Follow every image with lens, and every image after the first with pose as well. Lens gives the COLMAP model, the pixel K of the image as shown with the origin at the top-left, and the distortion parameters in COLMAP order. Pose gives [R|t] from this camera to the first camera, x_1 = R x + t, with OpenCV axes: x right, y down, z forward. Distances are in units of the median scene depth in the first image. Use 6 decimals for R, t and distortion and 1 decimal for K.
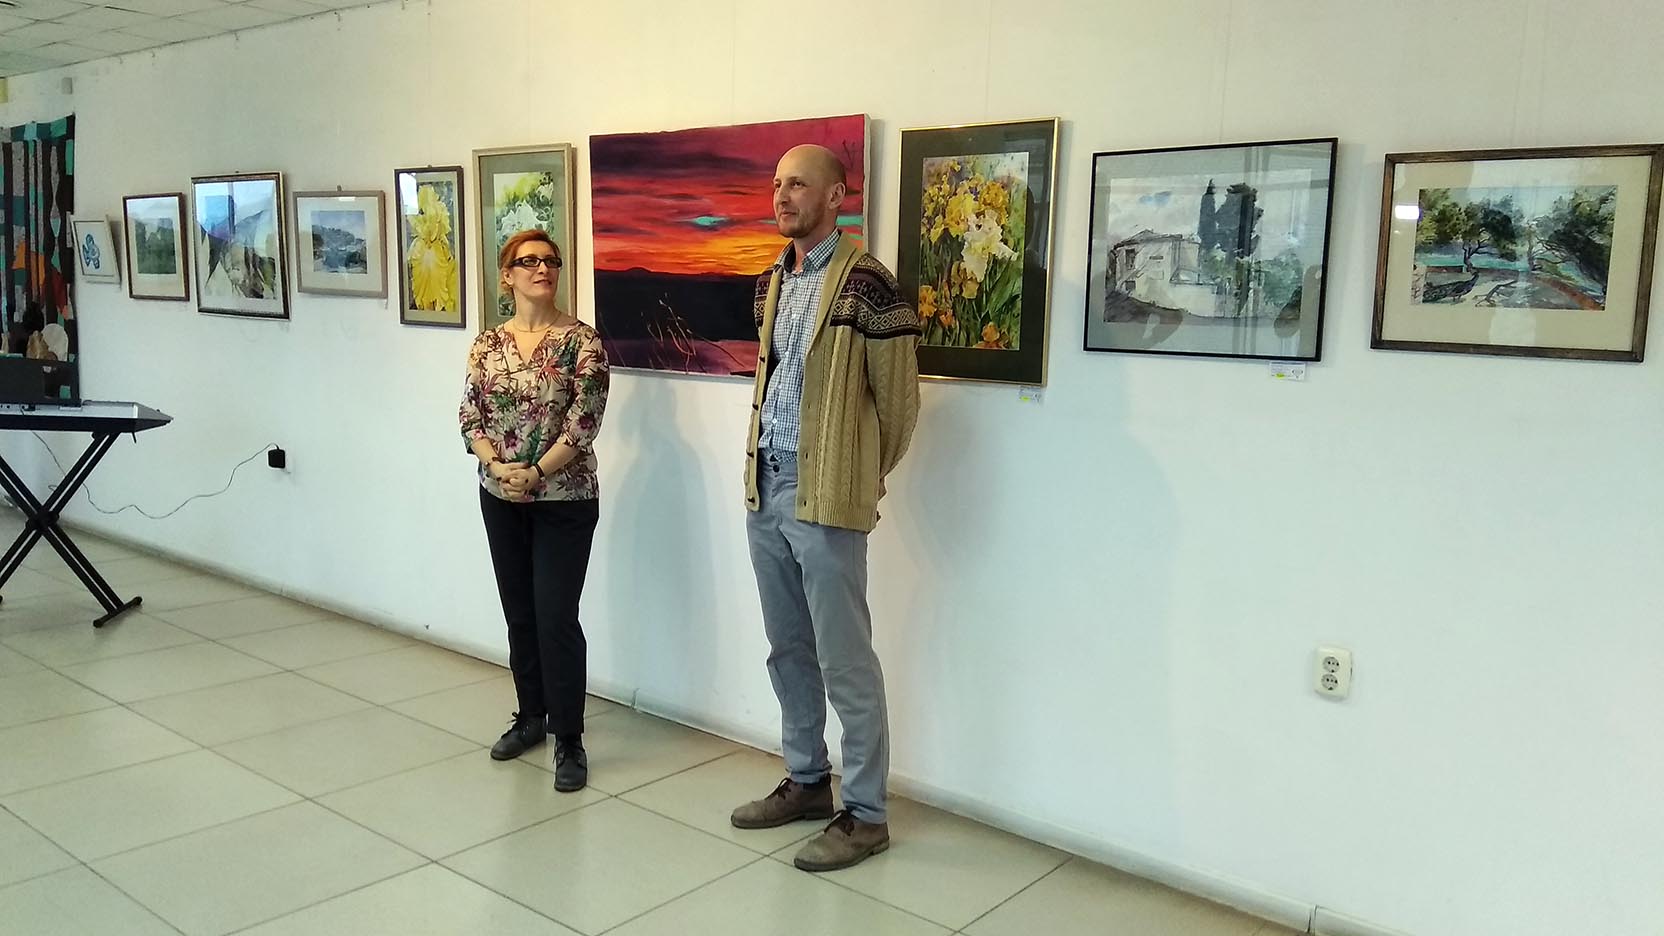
lens RADIAL K [[1291.3, 0, 824.6], [0, 1291.3, 477.1], [0, 0, 1]] dist [0.094916, -0.131709]
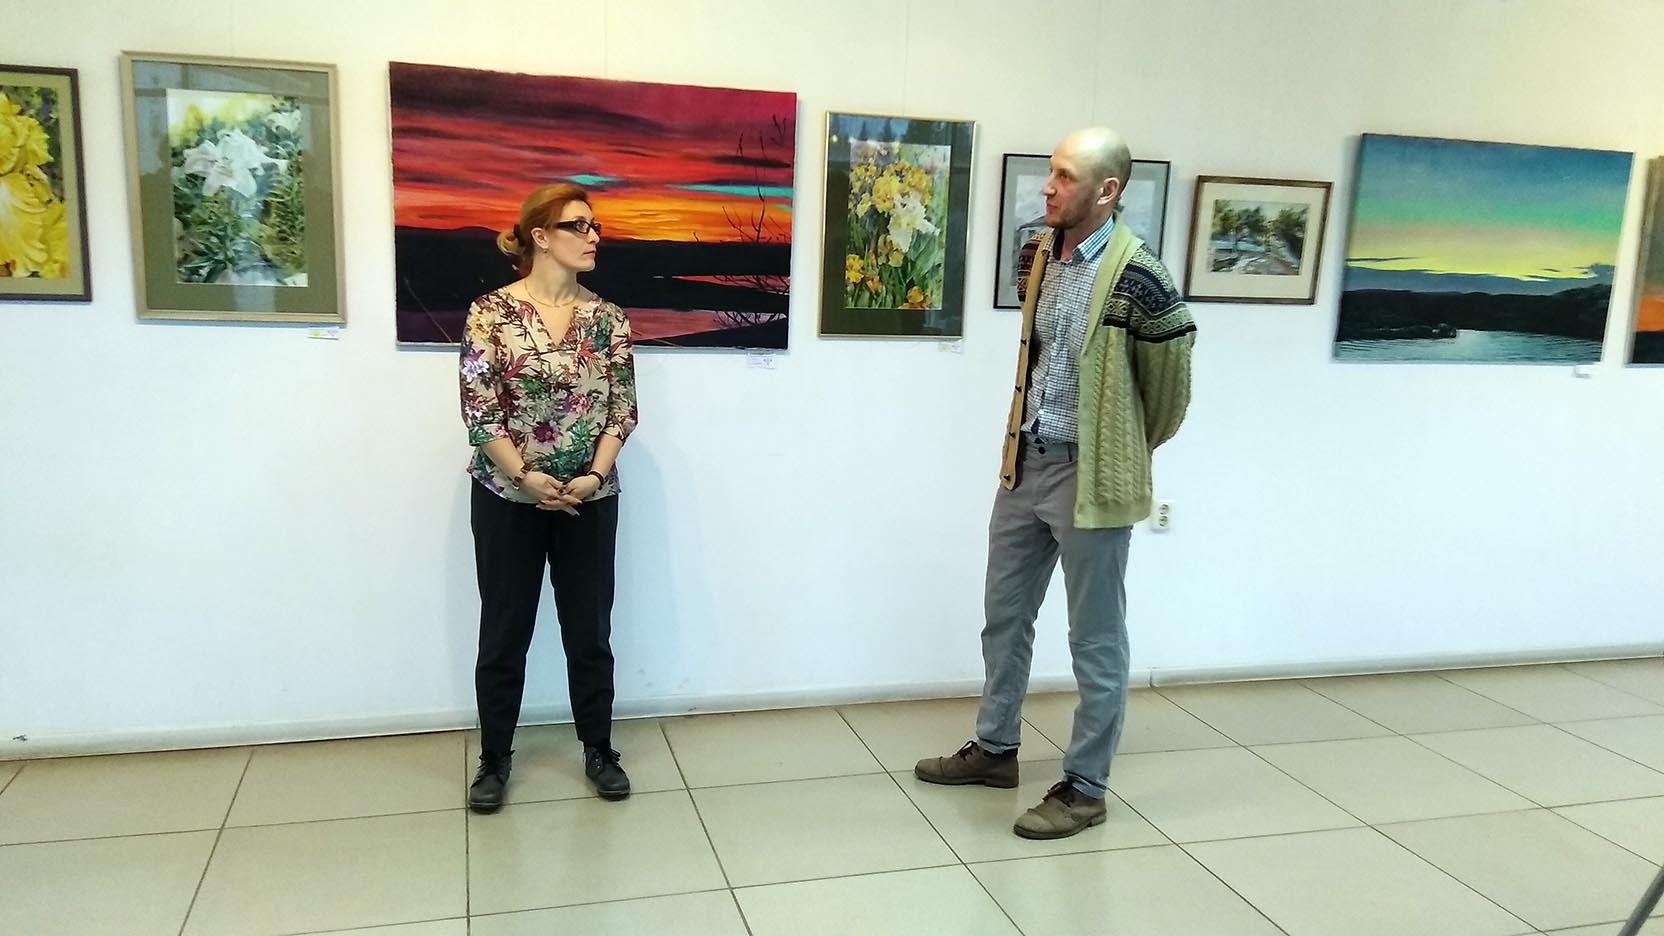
lens RADIAL K [[1291.3, 0, 851.9], [0, 1291.3, 515.5], [0, 0, 1]] dist [0.094916, -0.131709]
pose [[0.570640, -0.154926, 0.806454, -0.891855], [0.103903, 0.987772, 0.116237, -0.055203], [-0.814601, 0.017464, 0.579759, 0.351289]]
